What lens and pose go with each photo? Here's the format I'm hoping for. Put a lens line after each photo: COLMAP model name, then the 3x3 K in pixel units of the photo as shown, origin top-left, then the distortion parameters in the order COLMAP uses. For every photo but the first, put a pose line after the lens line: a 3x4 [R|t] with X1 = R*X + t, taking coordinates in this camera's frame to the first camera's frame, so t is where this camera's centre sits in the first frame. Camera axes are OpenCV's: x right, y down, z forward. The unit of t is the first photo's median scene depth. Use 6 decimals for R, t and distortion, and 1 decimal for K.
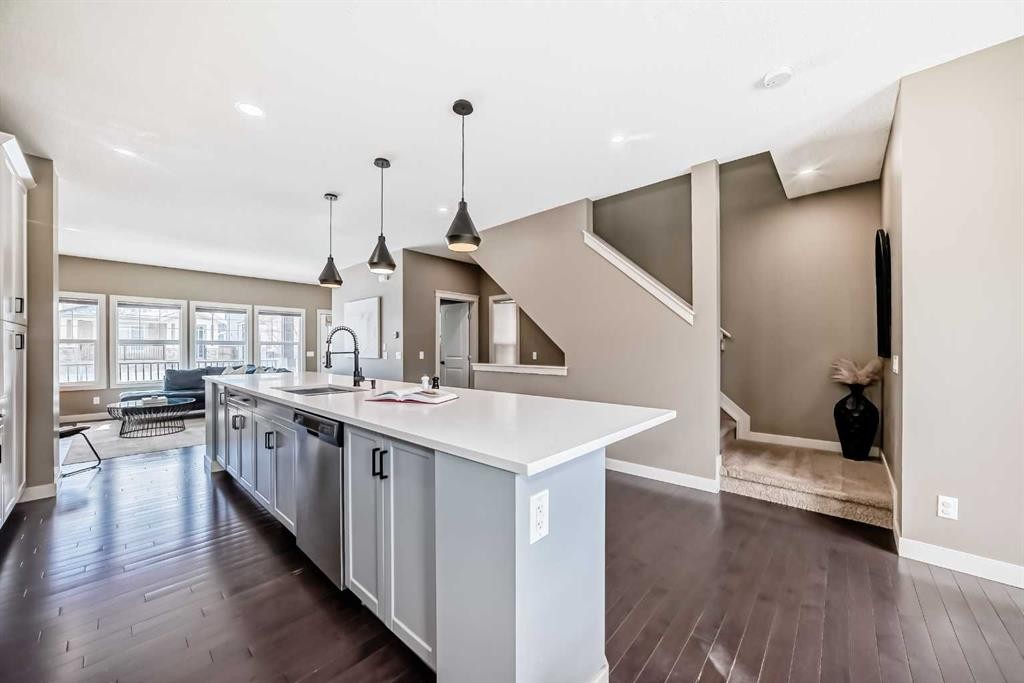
lens RADIAL K [[370.1, 0, 518.2], [0, 370.1, 350.3], [0, 0, 1]] dist [-0.012386, 0.000315]
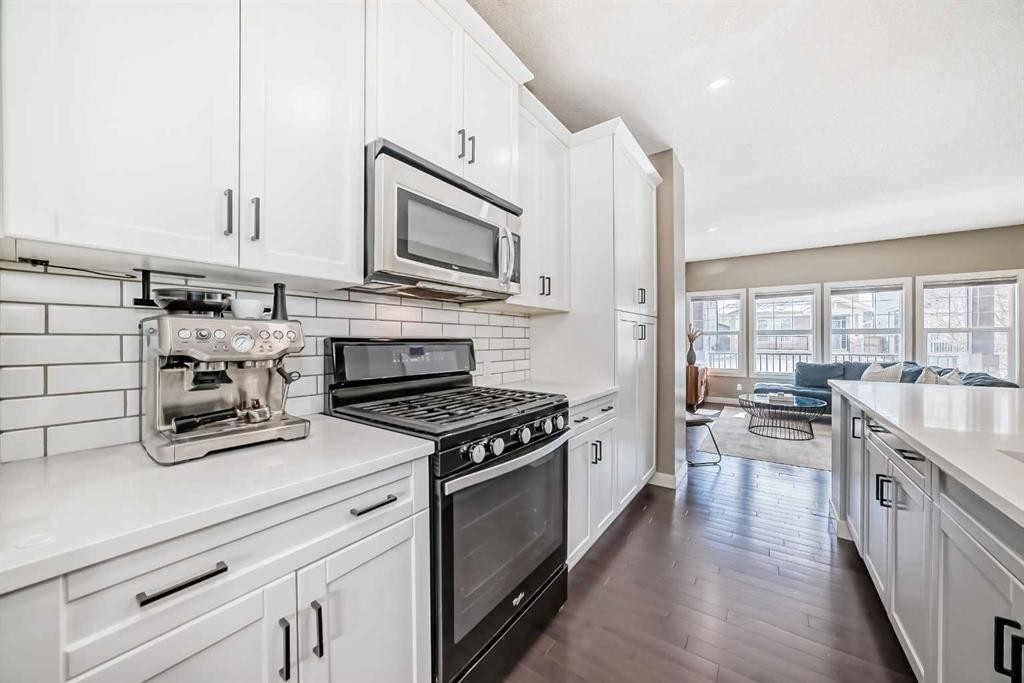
lens RADIAL K [[357.4, 0, 512.0], [0, 357.4, 341.5], [0, 0, 1]] dist [-0.021361, 0.000058]
pose [[0.095384, 0.002861, -0.995436, -0.185149], [-0.001714, 0.999995, 0.002710, 0.000526], [0.995439, 0.001447, 0.095388, 0.240349]]
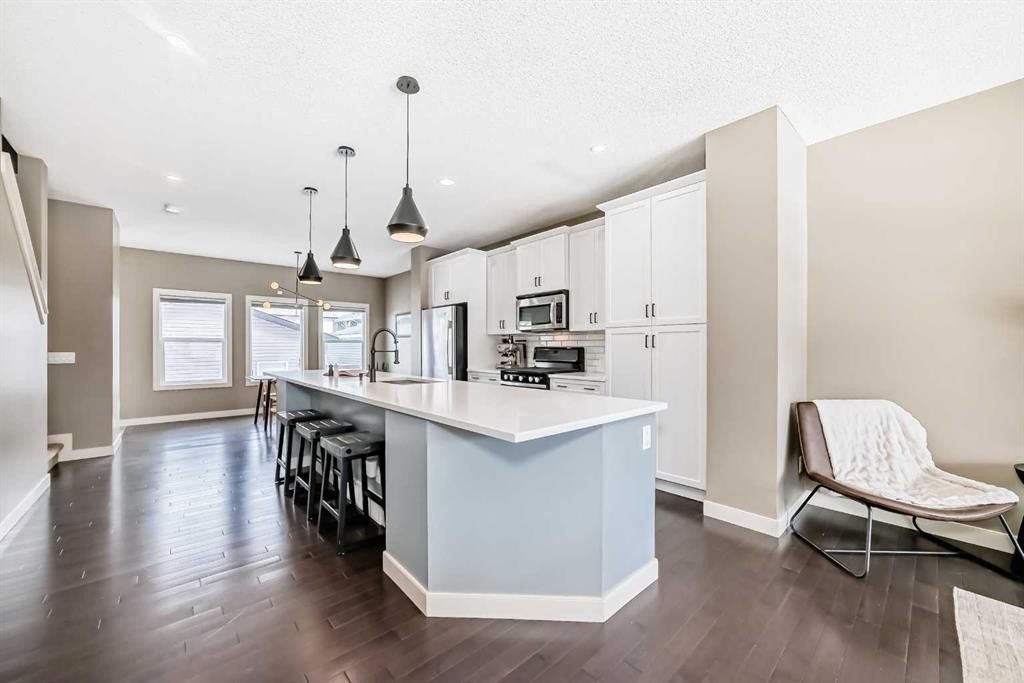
lens RADIAL K [[386.7, 0, 510.9], [0, 386.7, 347.3], [0, 0, 1]] dist [-0.001301, 0.000008]
pose [[-0.993094, 0.002878, 0.117284, -0.535671], [0.003246, 0.999990, 0.002949, -0.004384], [-0.117275, 0.003310, -0.993094, 1.191184]]
